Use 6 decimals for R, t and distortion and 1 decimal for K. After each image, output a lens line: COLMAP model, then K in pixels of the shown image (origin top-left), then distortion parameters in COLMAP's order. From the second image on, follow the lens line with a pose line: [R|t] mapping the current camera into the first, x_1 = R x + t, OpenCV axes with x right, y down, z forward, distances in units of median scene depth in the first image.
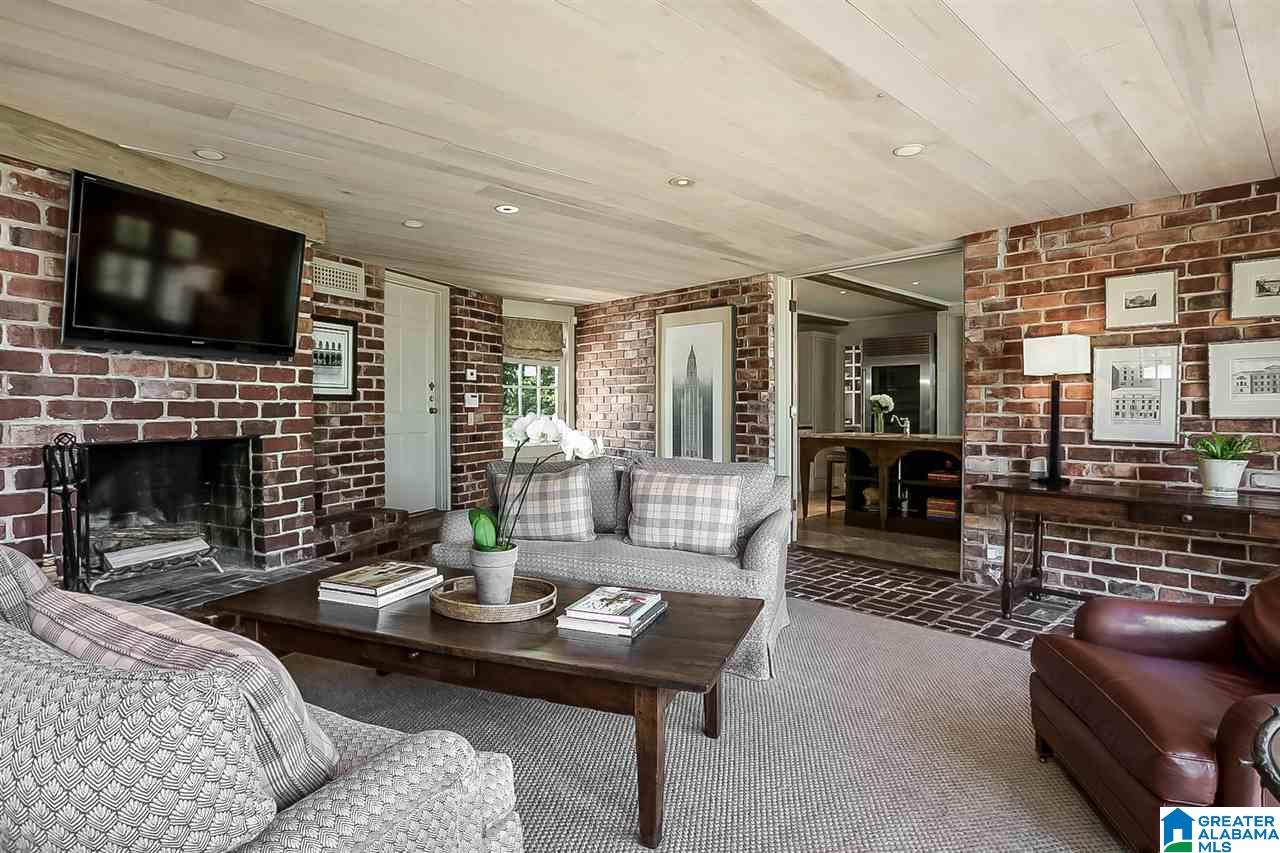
lens RADIAL K [[660.6, 0, 636.9], [0, 660.6, 415.2], [0, 0, 1]] dist [-0.015964, 0.002067]
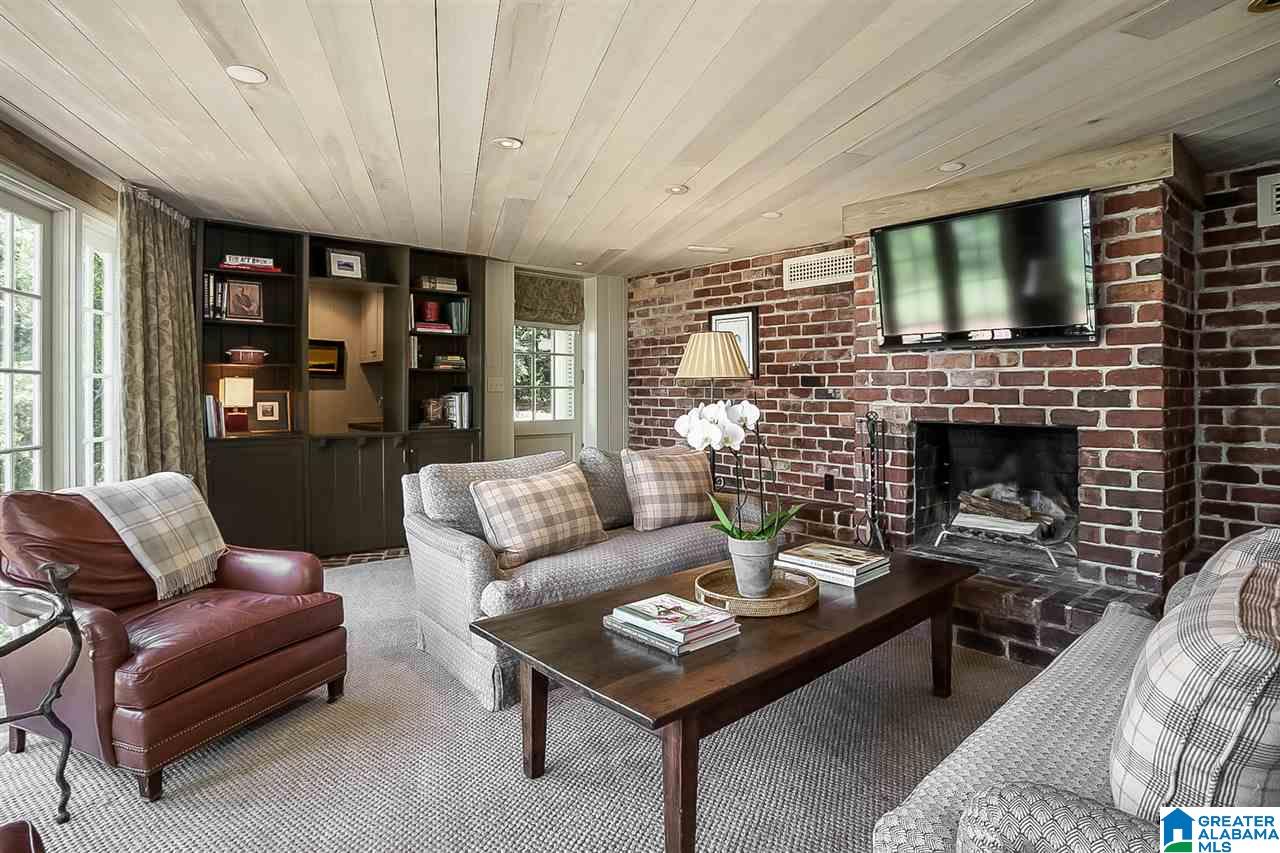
lens RADIAL K [[660.6, 0, 640.9], [0, 660.6, 396.4], [0, 0, 1]] dist [-0.015964, 0.002067]
pose [[-0.426239, -0.000187, -0.904611, 0.096050], [-0.020066, 0.999756, 0.009249, -0.001231], [0.904388, 0.022094, -0.426139, 0.165345]]
